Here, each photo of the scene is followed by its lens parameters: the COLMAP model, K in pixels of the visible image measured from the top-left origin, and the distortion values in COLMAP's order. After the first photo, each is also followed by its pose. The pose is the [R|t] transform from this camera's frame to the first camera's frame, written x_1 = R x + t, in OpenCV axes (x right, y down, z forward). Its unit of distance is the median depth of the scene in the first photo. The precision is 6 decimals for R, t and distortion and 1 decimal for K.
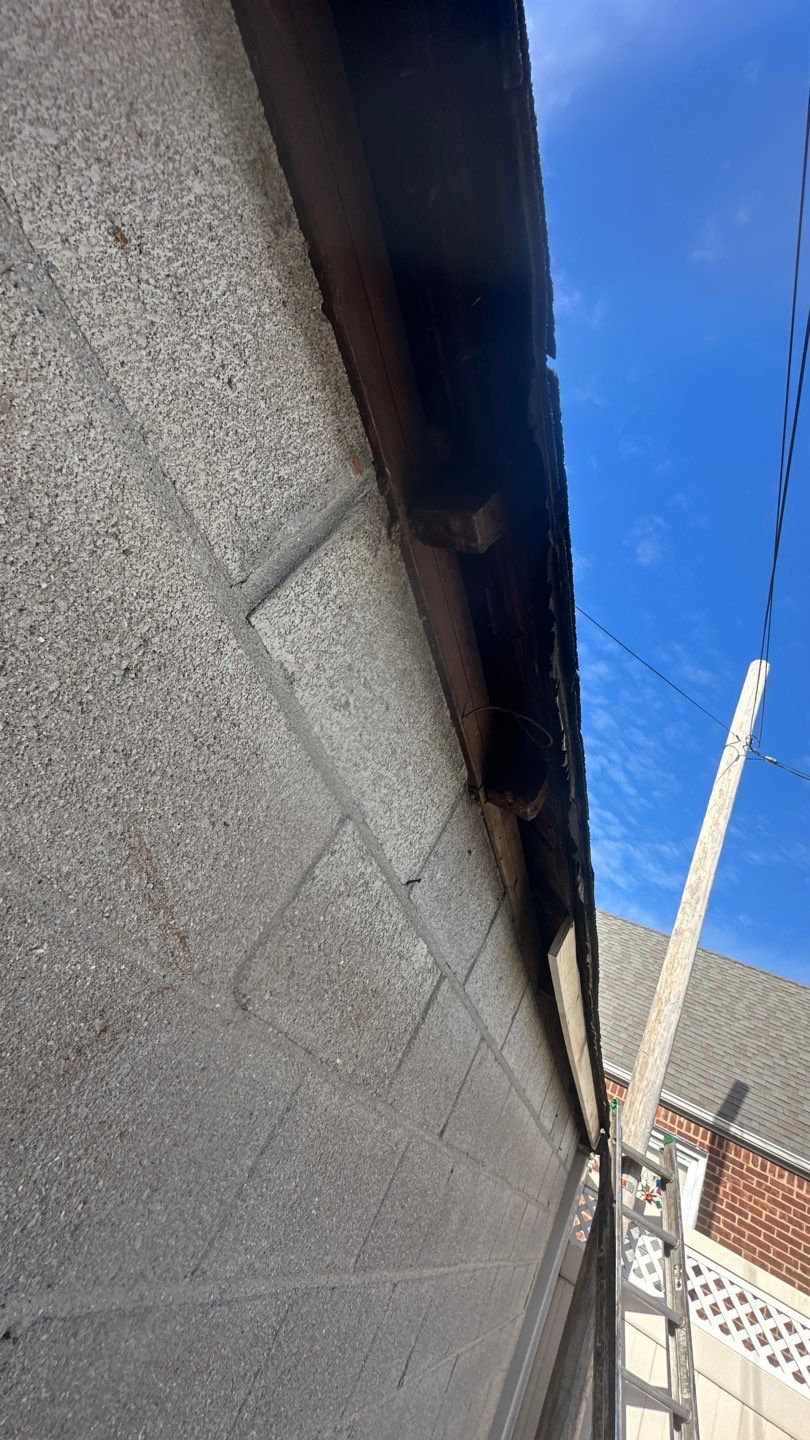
lens RADIAL K [[566.8, 0, 403.1], [0, 566.8, 710.5], [0, 0, 1]] dist [-0.008700, 0.000432]
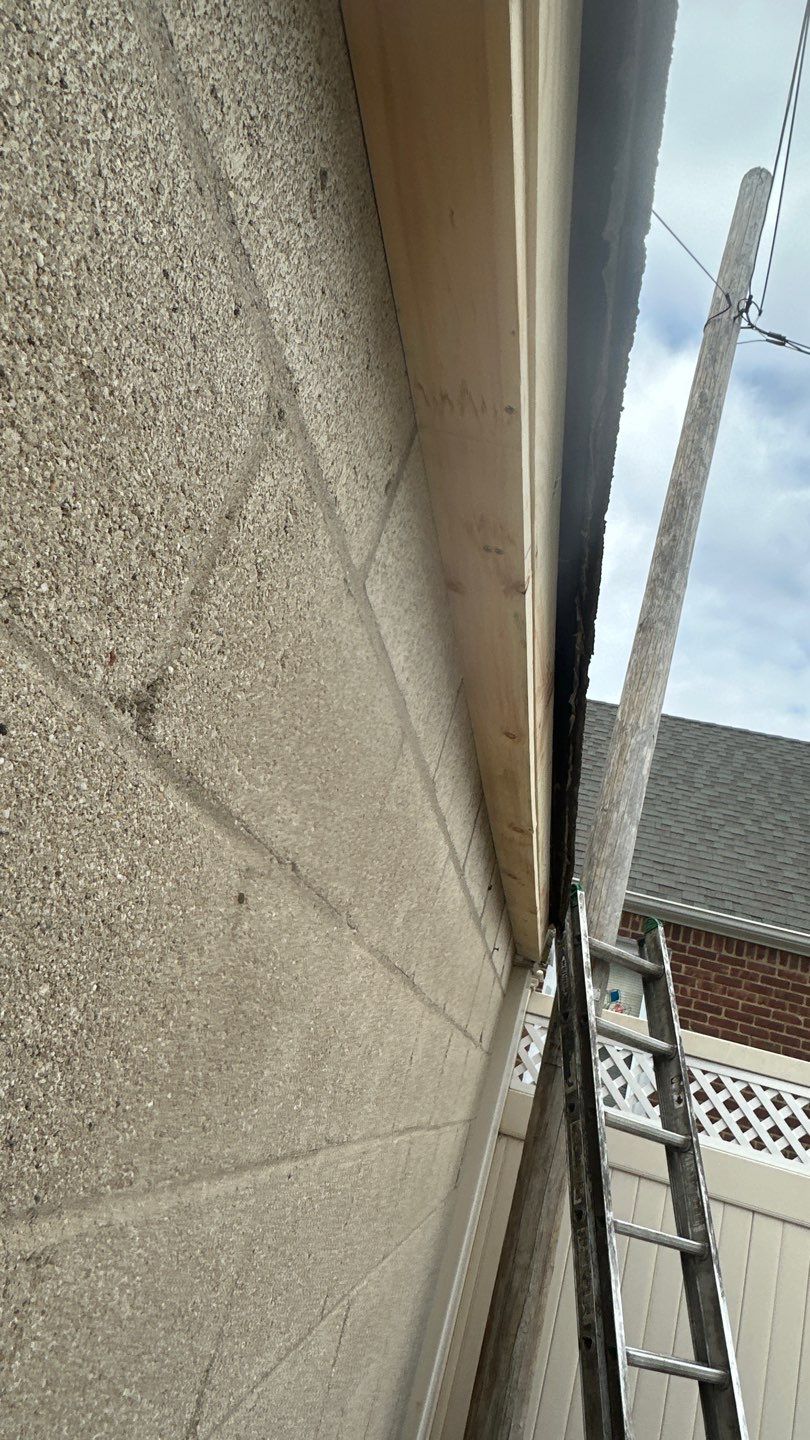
lens RADIAL K [[885.5, 0, 404.9], [0, 885.5, 719.7], [0, 0, 1]] dist [0.000936, -0.000343]
pose [[0.963591, -0.164451, 0.210830, 0.017447], [0.093051, 0.945454, 0.312182, 0.117007], [-0.250668, -0.281198, 0.926333, 0.112419]]
